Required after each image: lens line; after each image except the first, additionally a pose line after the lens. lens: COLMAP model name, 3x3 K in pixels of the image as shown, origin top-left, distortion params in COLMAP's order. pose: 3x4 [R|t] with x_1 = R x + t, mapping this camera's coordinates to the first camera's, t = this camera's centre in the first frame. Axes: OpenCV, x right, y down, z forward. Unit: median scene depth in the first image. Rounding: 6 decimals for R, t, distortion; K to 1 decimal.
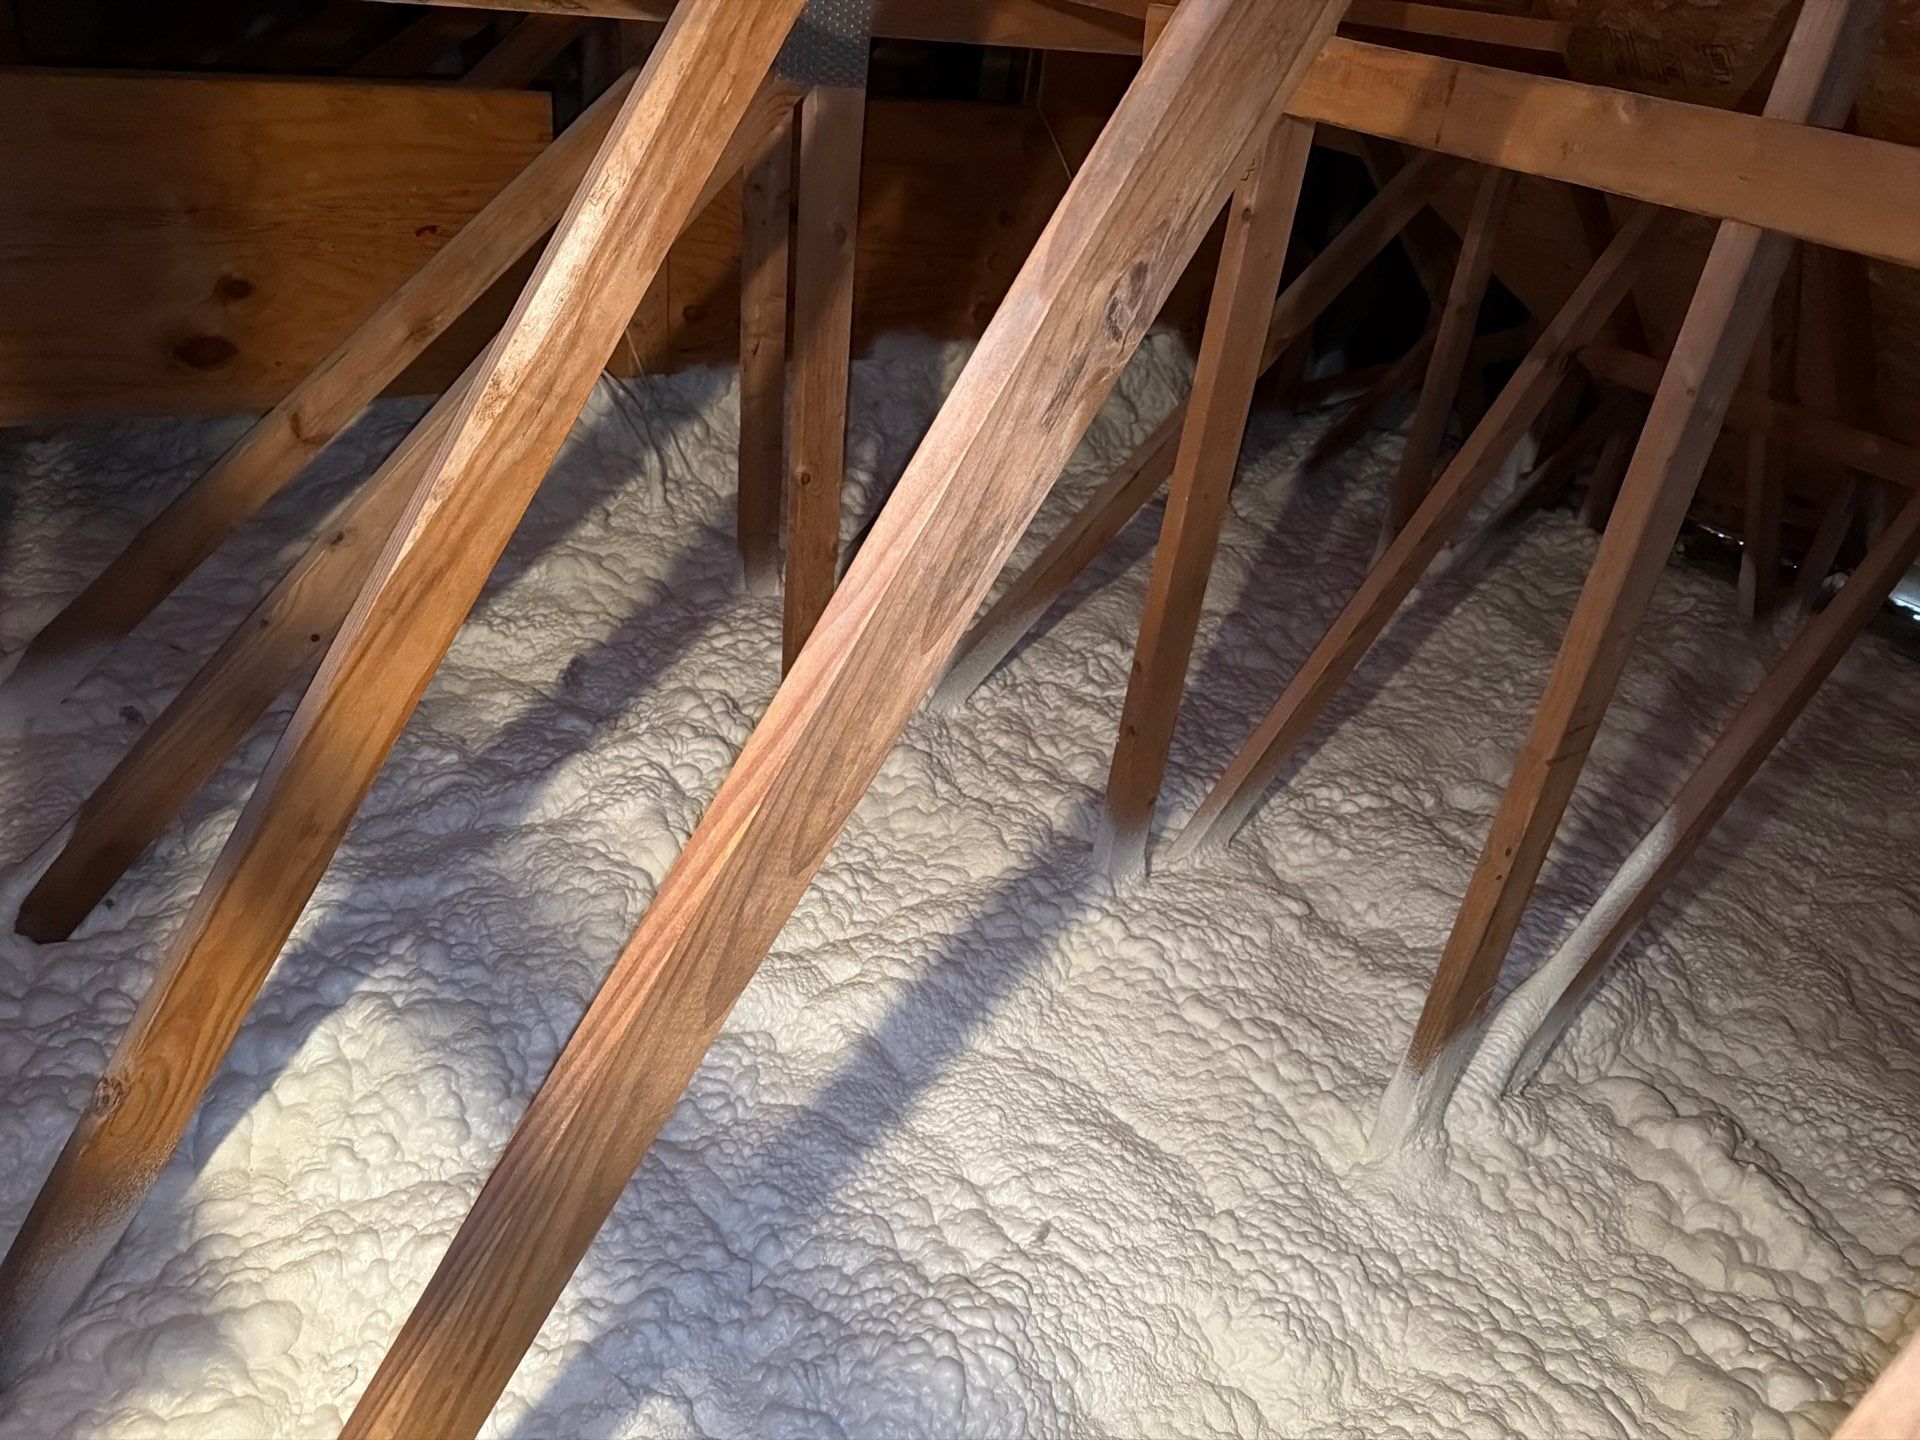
lens RADIAL K [[1266.6, 0, 960.0], [0, 1266.6, 720.0], [0, 0, 1]] dist [-0.004112, -0.039069]
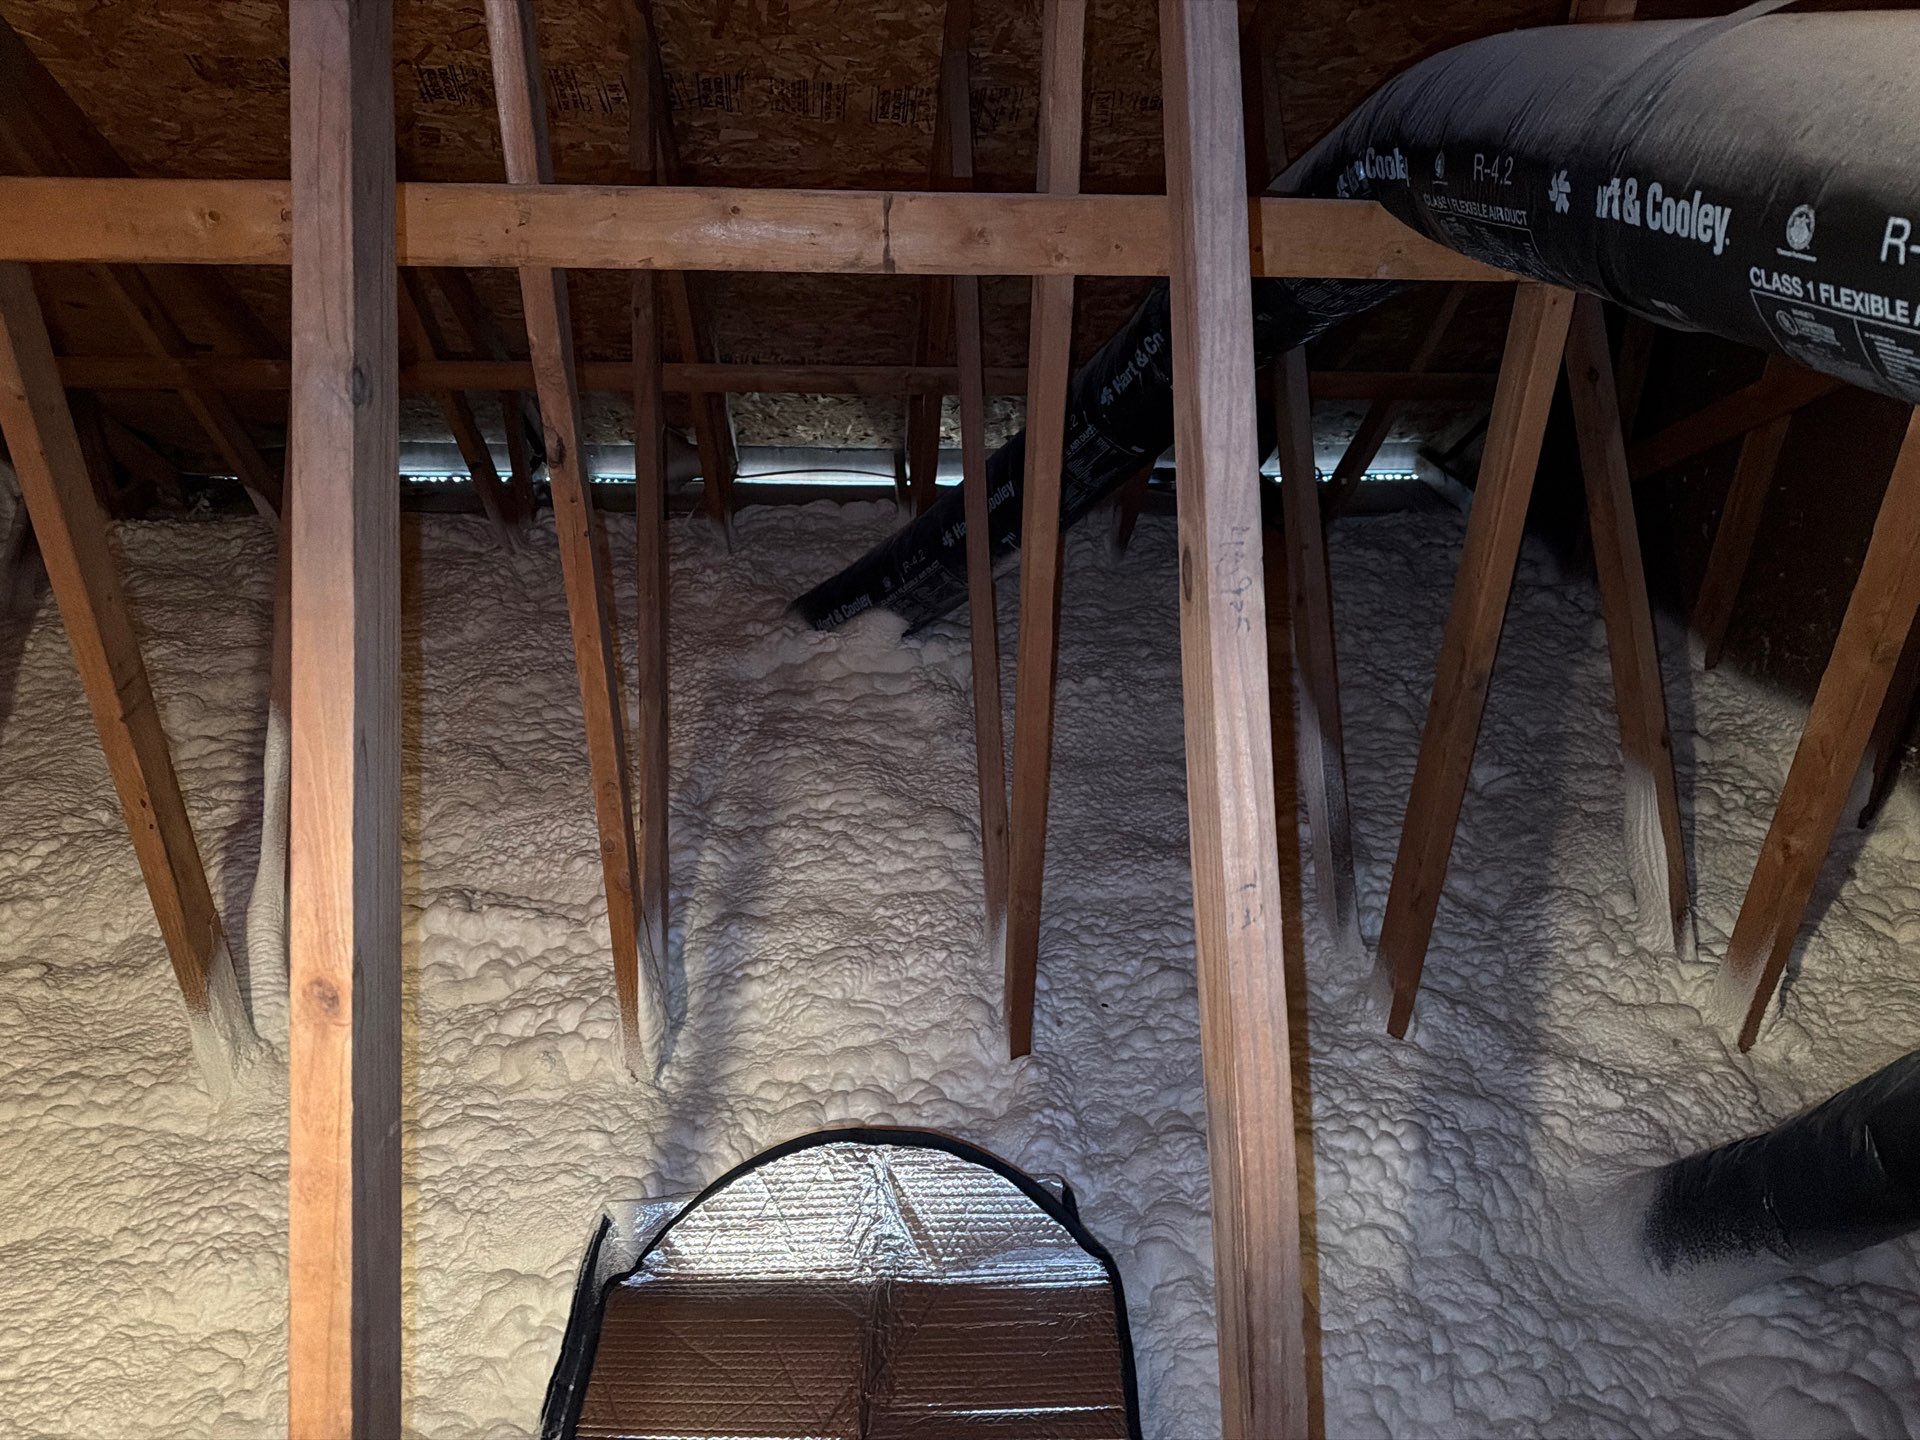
lens RADIAL K [[1324.5, 0, 960.0], [0, 1324.5, 720.0], [0, 0, 1]] dist [-0.036994, 0.009820]
pose [[0.500638, -0.485109, 0.716959, -0.008653], [0.471234, 0.847480, 0.244370, 0.090922], [-0.726155, 0.215514, 0.652881, -0.302589]]
